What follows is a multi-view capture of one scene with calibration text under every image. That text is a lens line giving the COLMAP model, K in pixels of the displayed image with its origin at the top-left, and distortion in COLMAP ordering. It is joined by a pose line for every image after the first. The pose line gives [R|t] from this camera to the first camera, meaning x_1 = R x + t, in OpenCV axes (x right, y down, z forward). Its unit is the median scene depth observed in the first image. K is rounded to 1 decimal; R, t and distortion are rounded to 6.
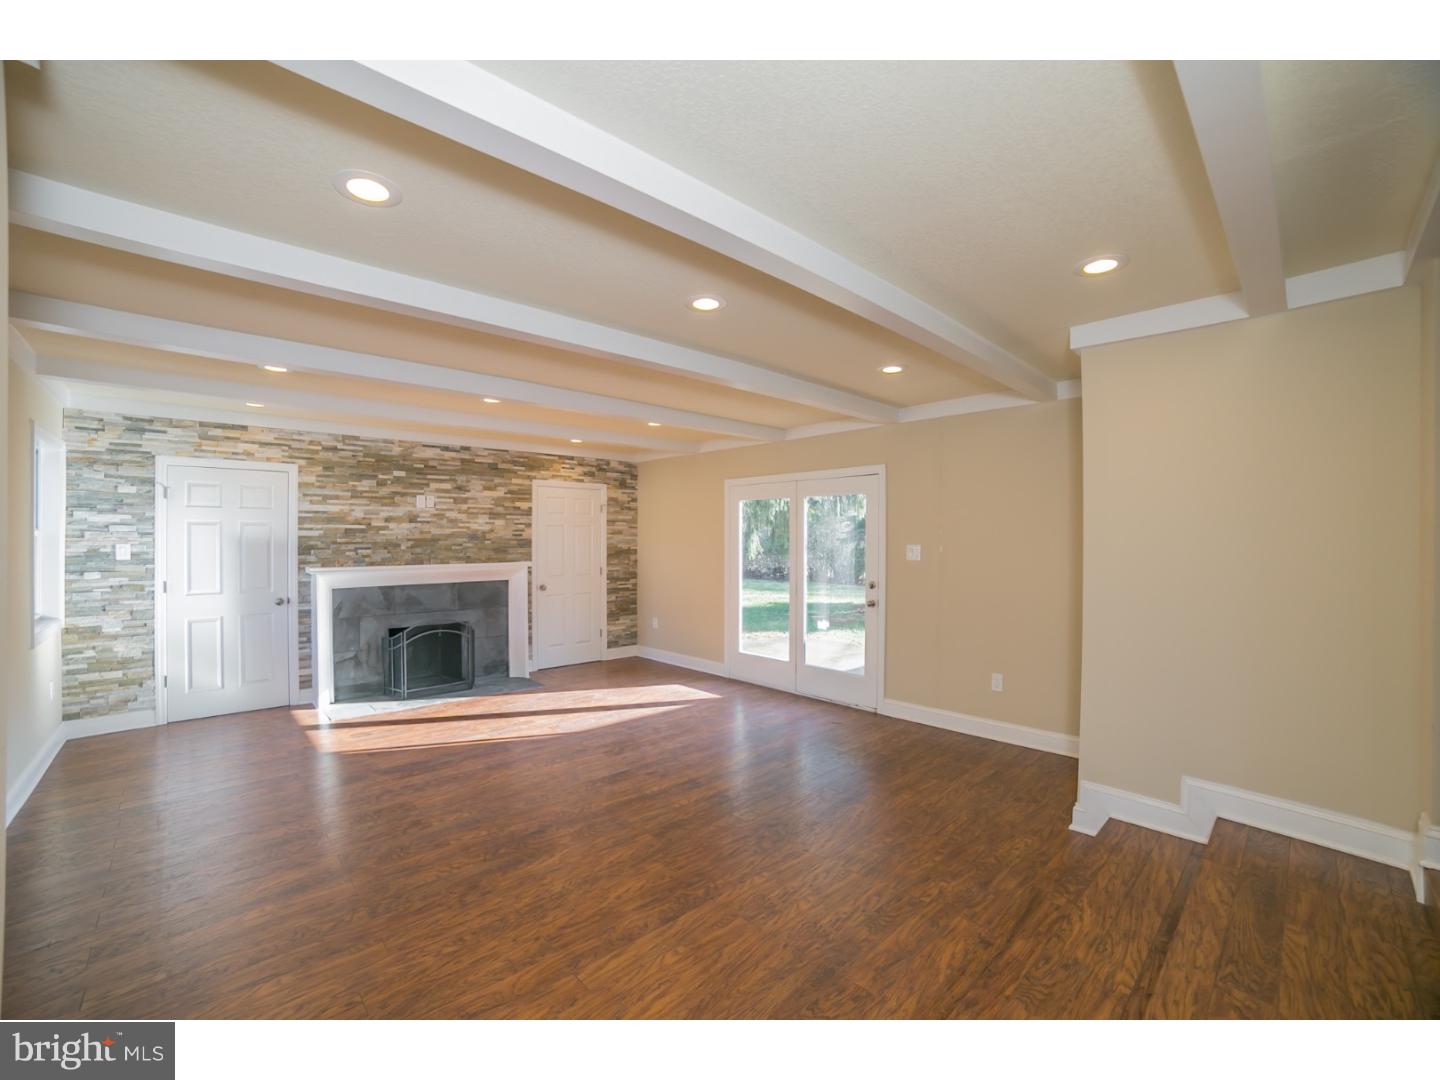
lens RADIAL K [[597.4, 0, 720.0], [0, 597.4, 540.0], [0, 0, 1]] dist [-0.115900, 0.044534]
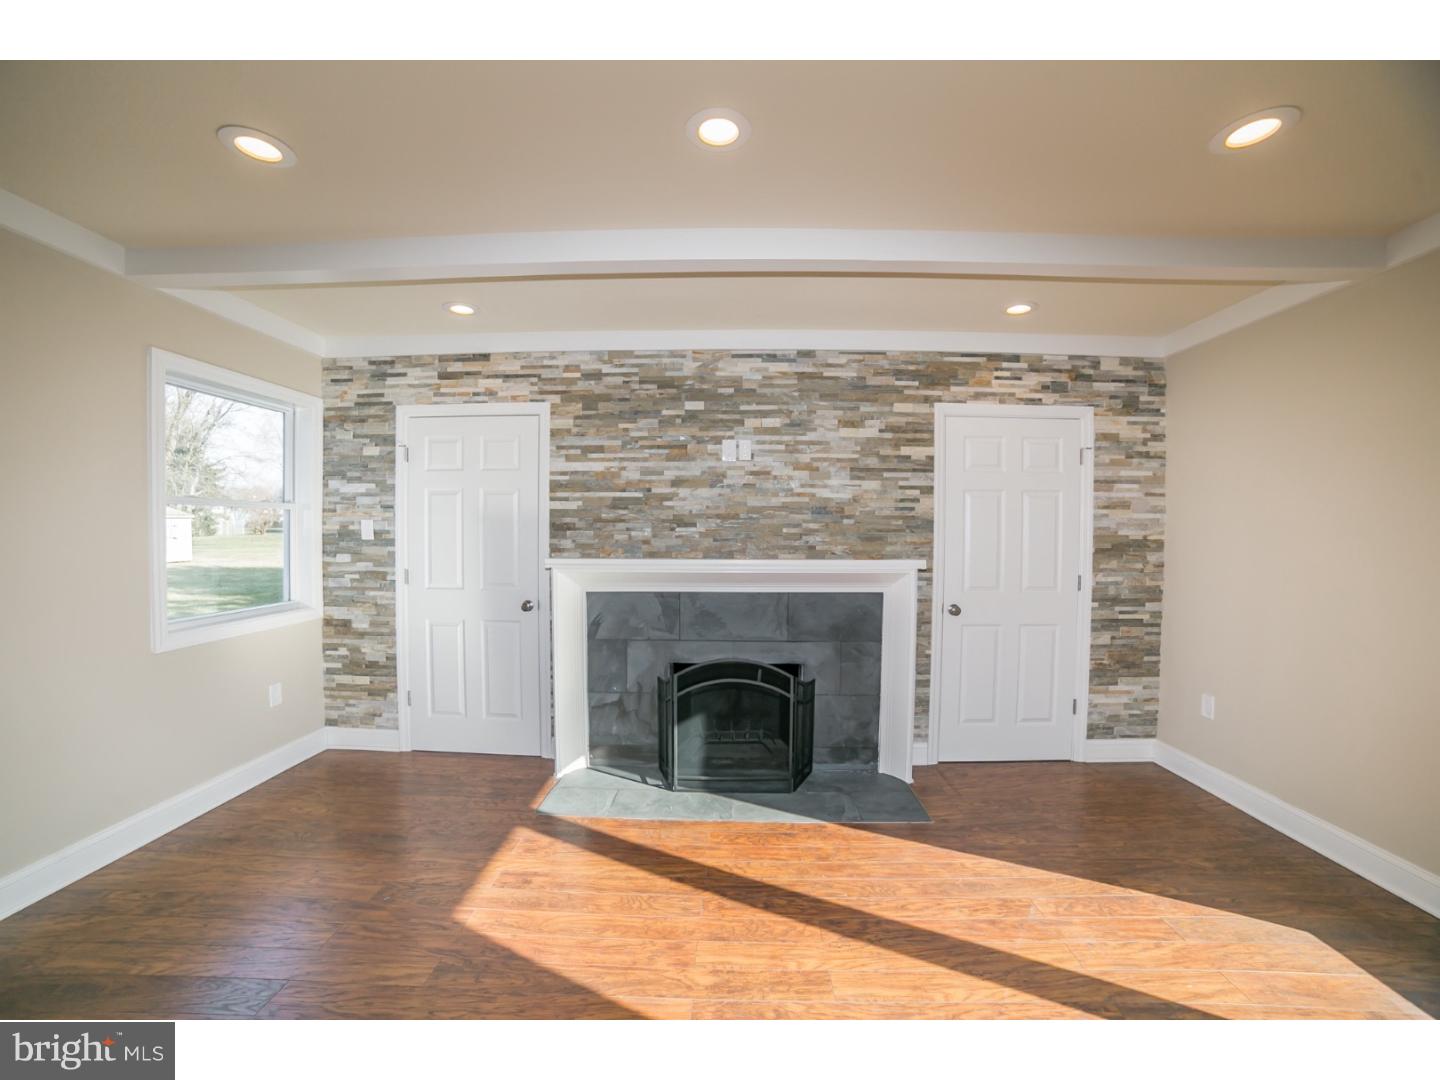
lens RADIAL K [[597.4, 0, 720.0], [0, 597.4, 540.0], [0, 0, 1]] dist [-0.115900, 0.044534]
pose [[0.711891, 0.015915, -0.702110, -0.104806], [-0.007640, 0.999860, 0.014917, 0.015760], [0.702248, -0.005255, 0.711913, 0.602628]]
